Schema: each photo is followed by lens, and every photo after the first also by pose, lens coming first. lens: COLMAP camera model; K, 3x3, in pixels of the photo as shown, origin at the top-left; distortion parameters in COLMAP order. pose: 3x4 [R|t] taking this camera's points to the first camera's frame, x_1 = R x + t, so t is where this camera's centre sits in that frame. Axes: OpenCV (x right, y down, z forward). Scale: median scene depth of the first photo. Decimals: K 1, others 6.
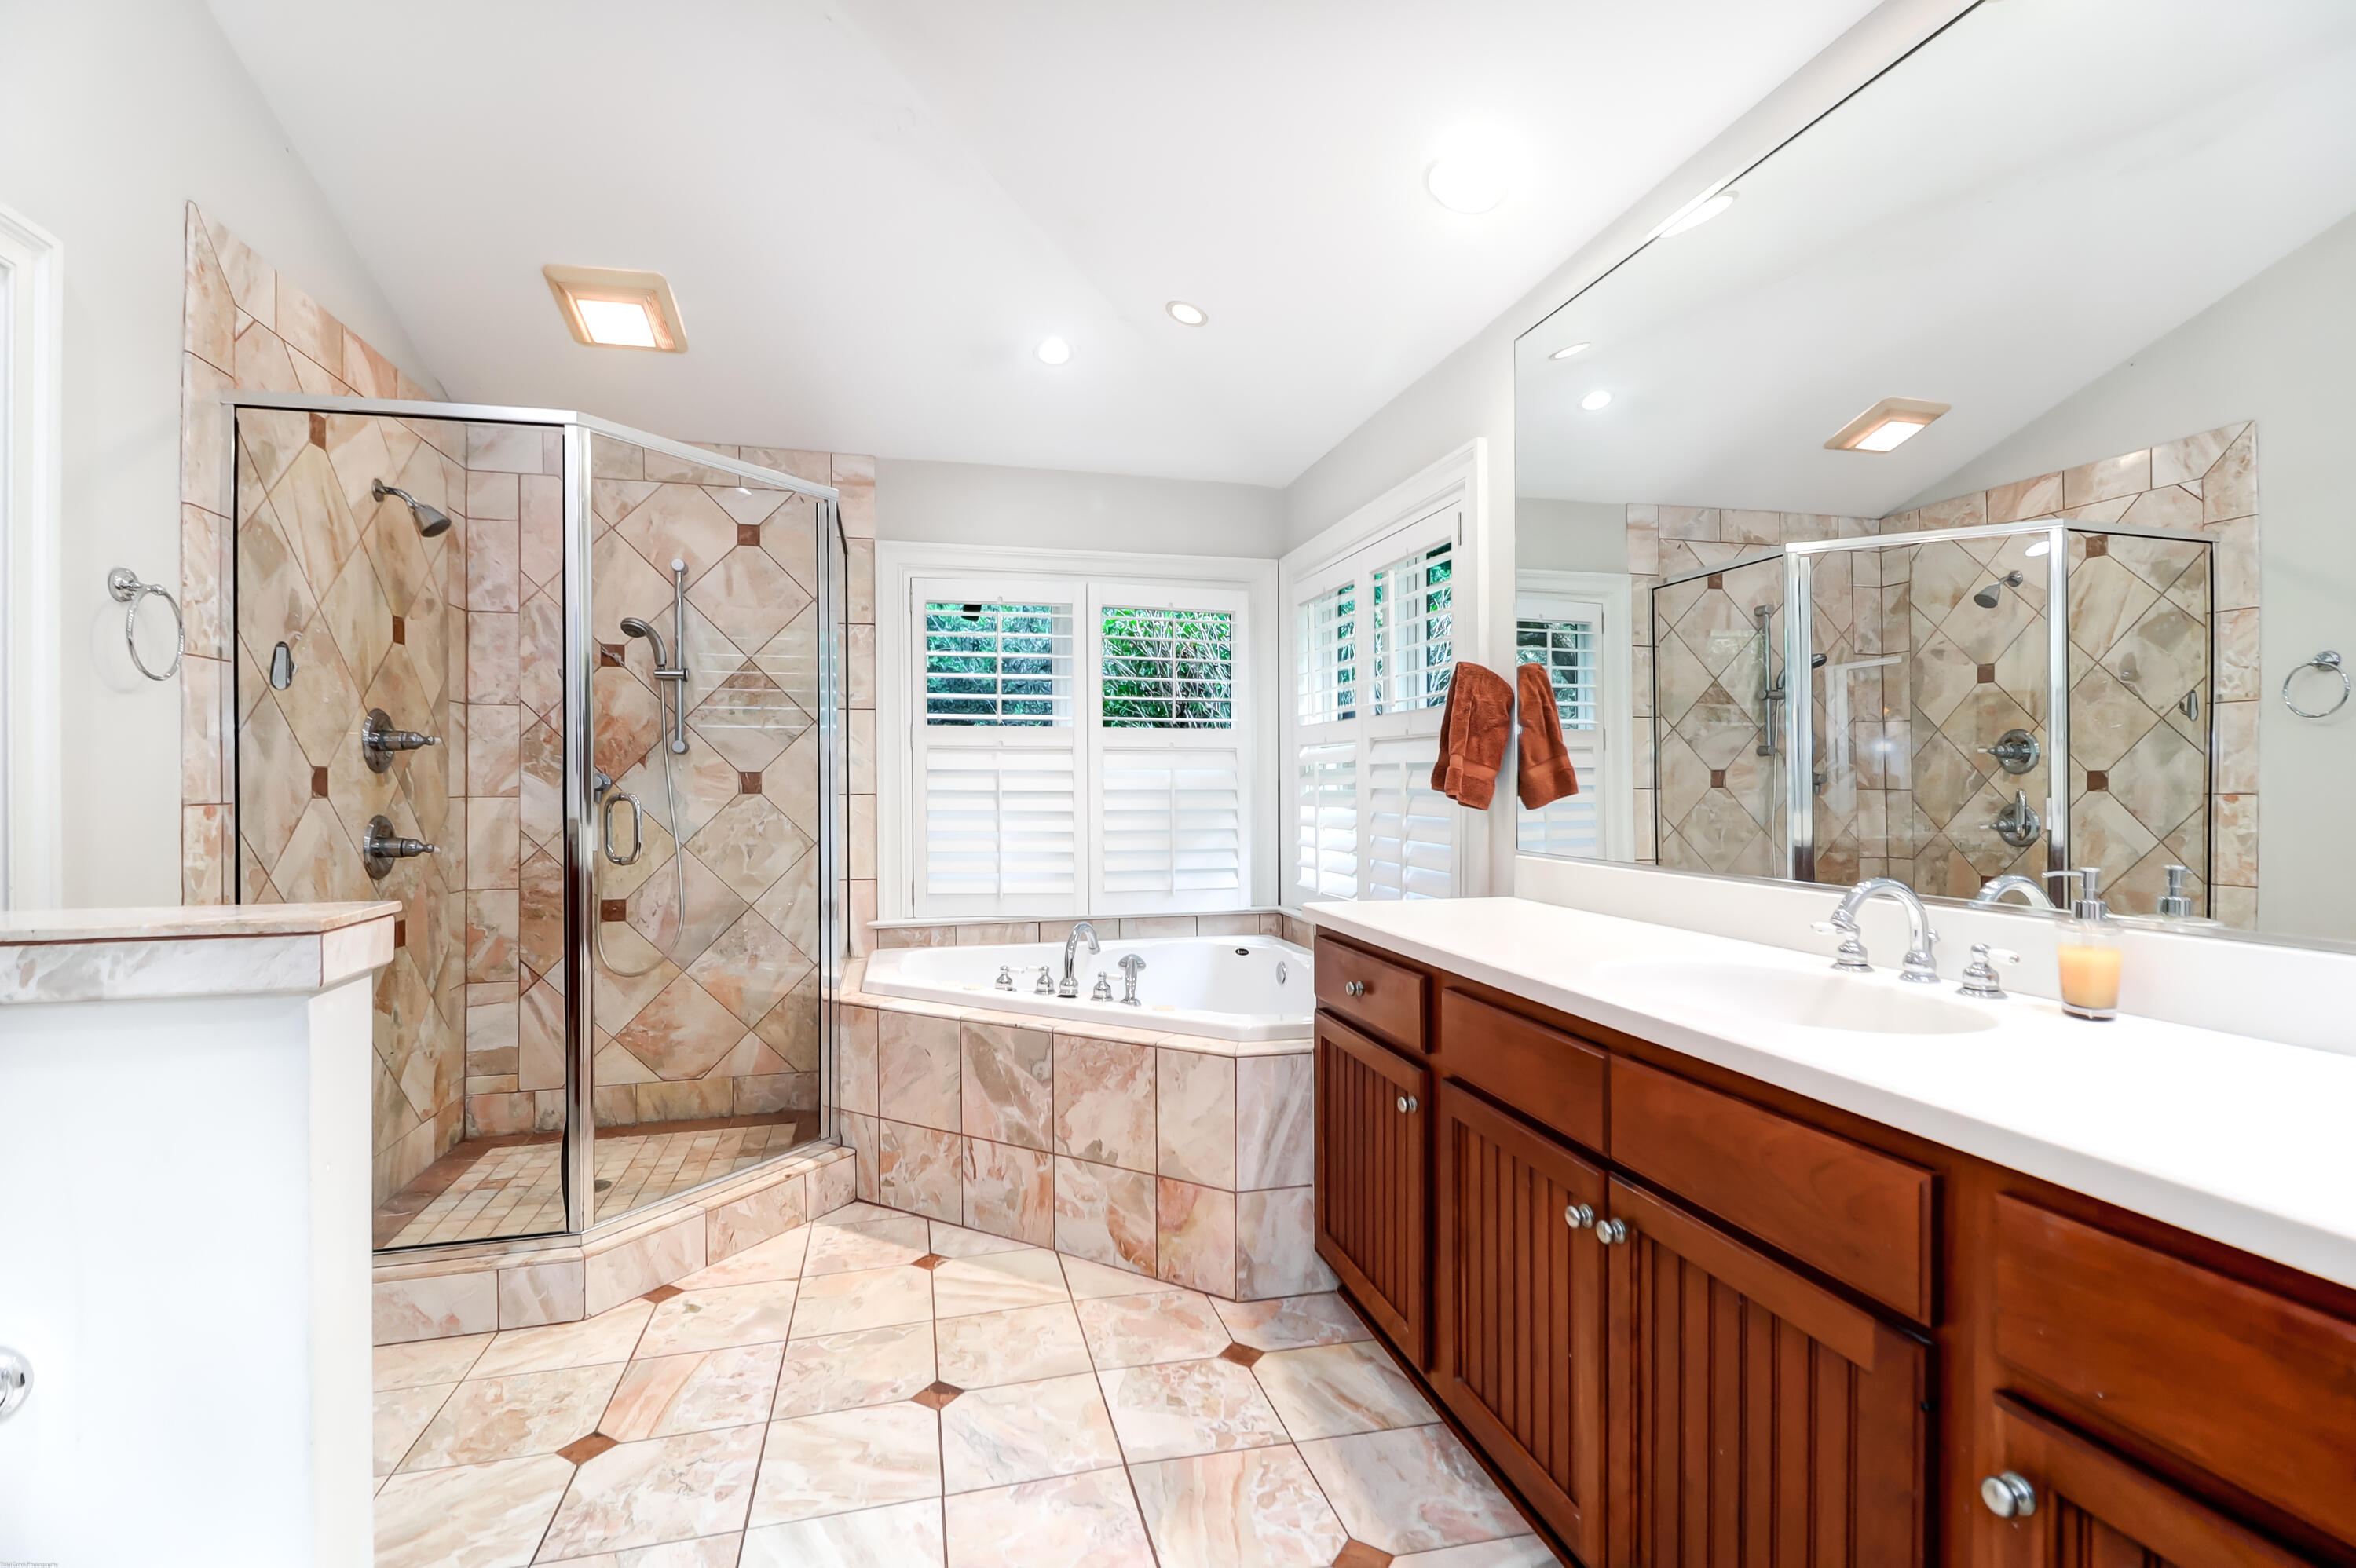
lens RADIAL K [[1106.6, 0, 1179.1], [0, 1106.6, 779.4], [0, 0, 1]] dist [-0.000099, 0.000001]
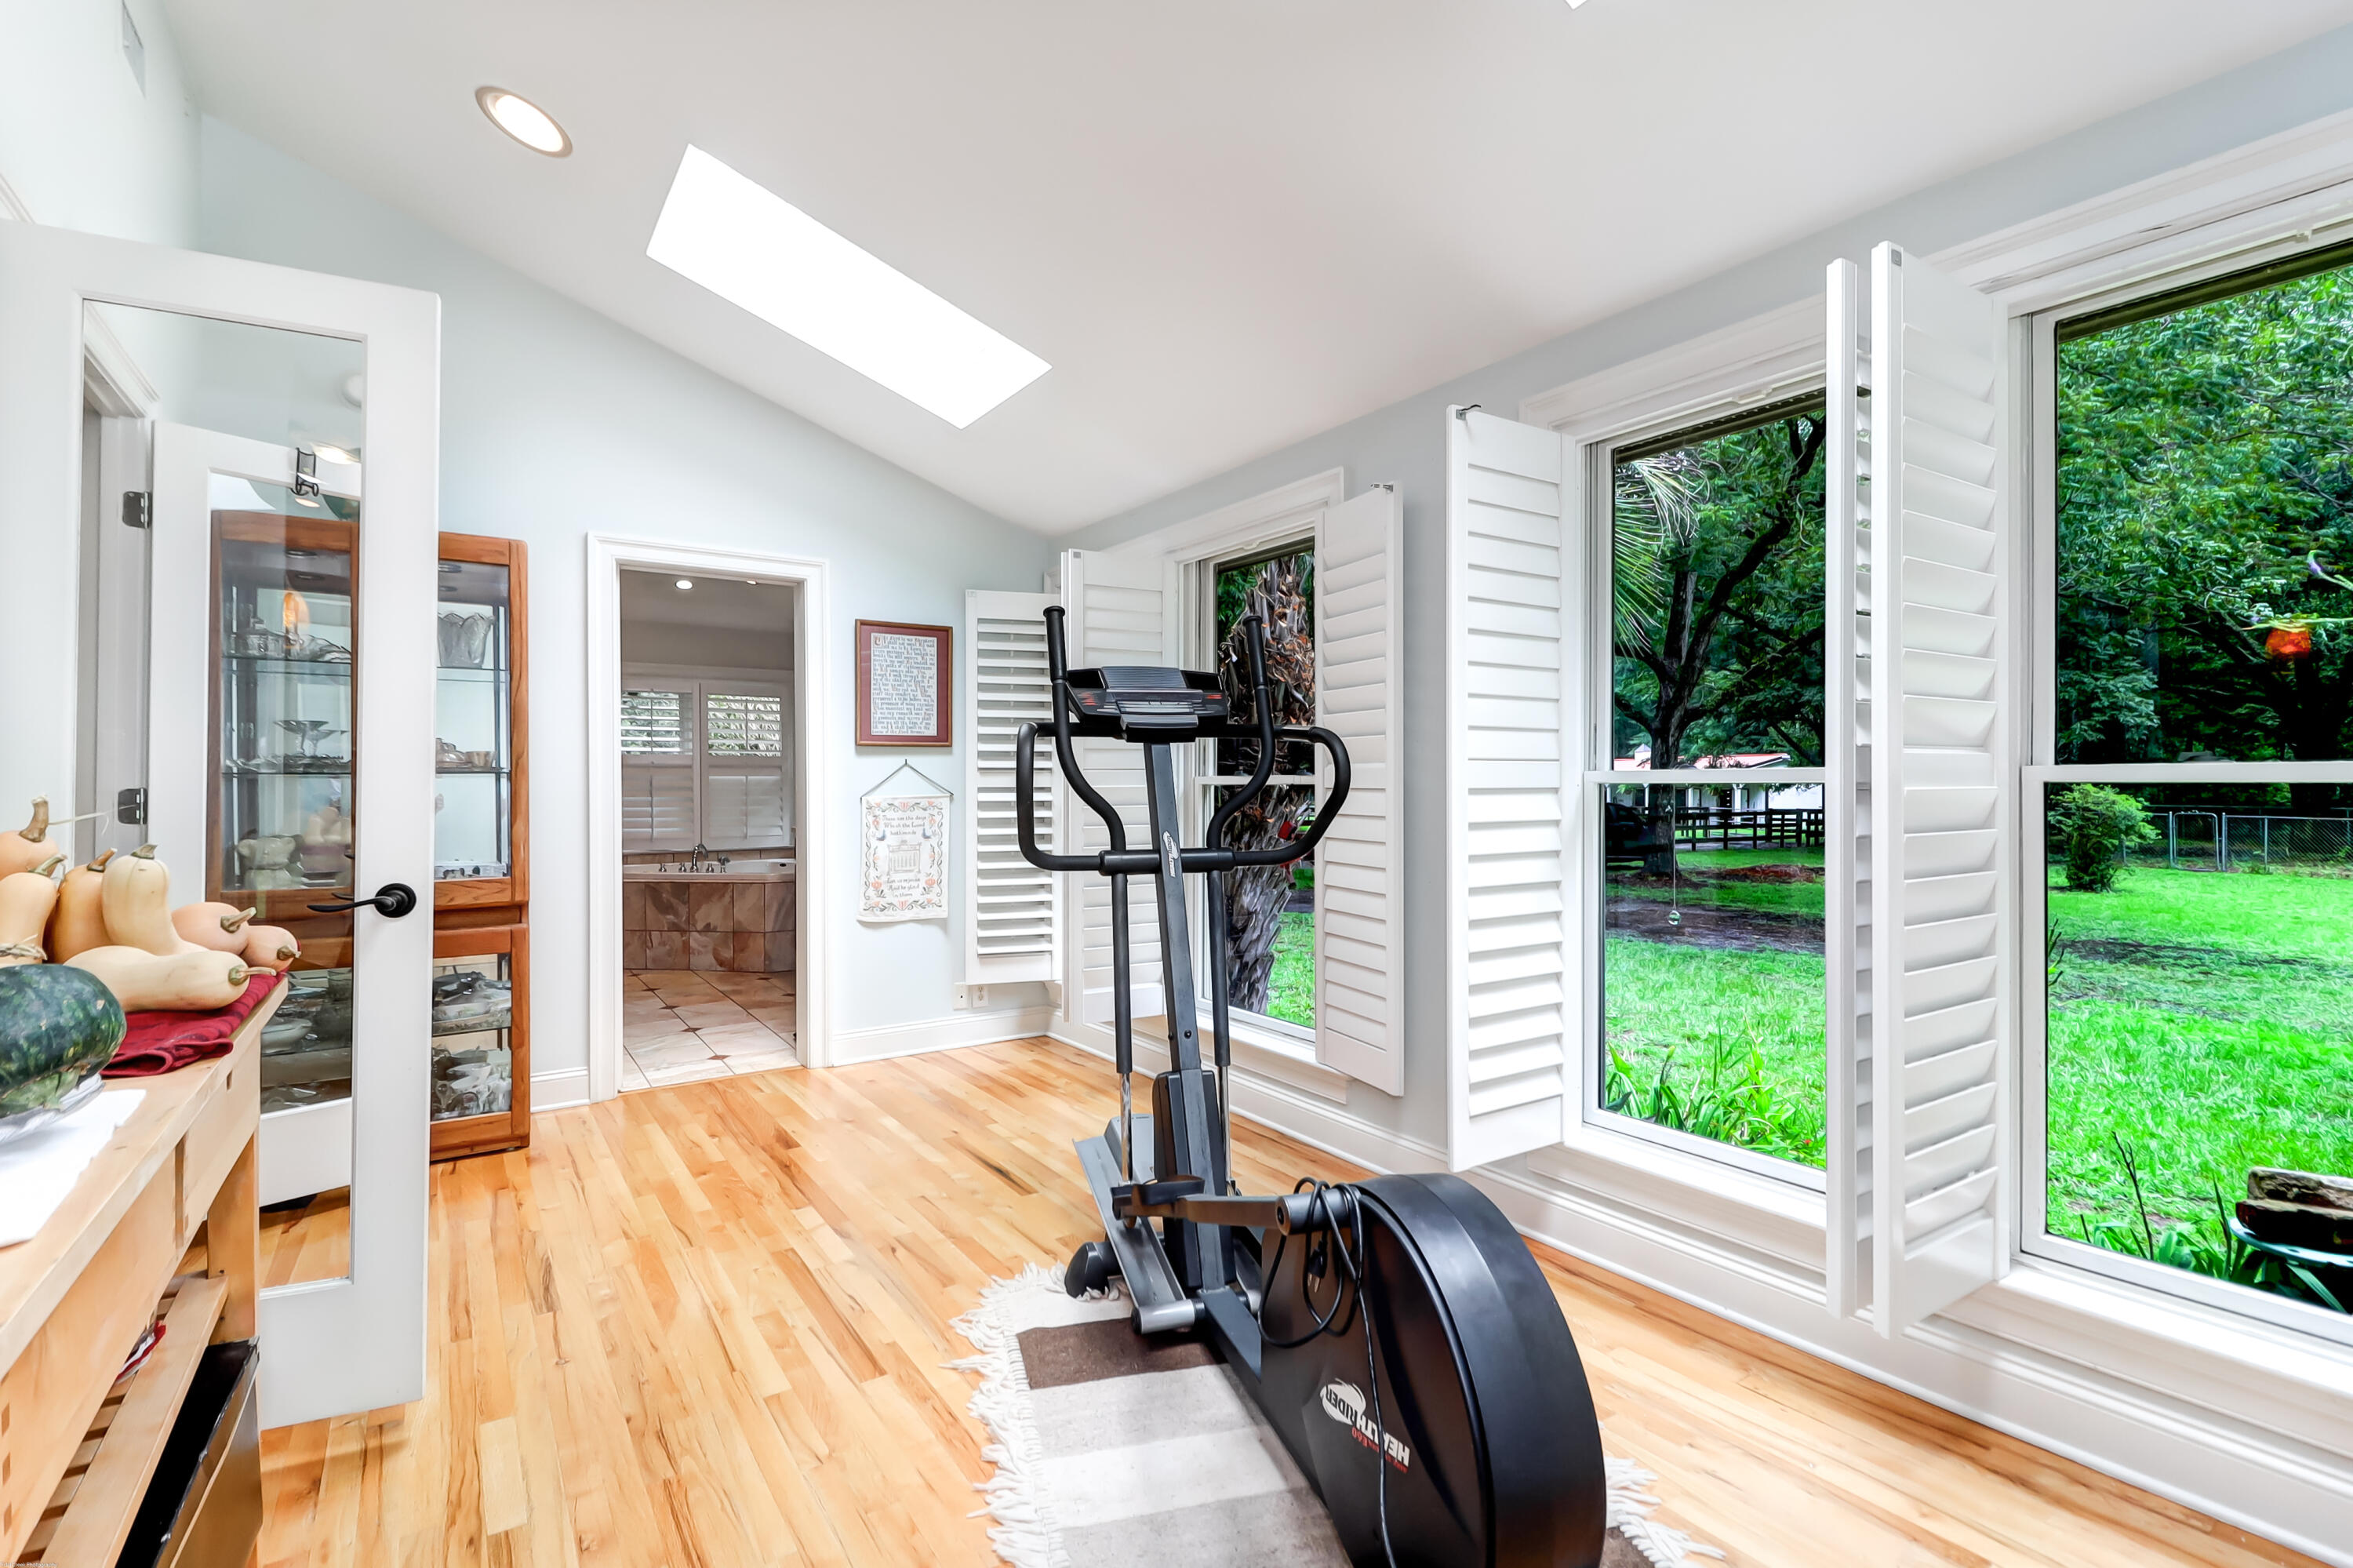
lens RADIAL K [[1105.4, 0, 1177.3], [0, 1105.4, 787.4], [0, 0, 1]] dist [-0.000099, 0.000001]
pose [[0.944988, -0.005231, 0.327063, 0.110163], [0.006011, 0.999981, -0.001373, 0.028195], [-0.327050, 0.003264, 0.945001, -1.679307]]
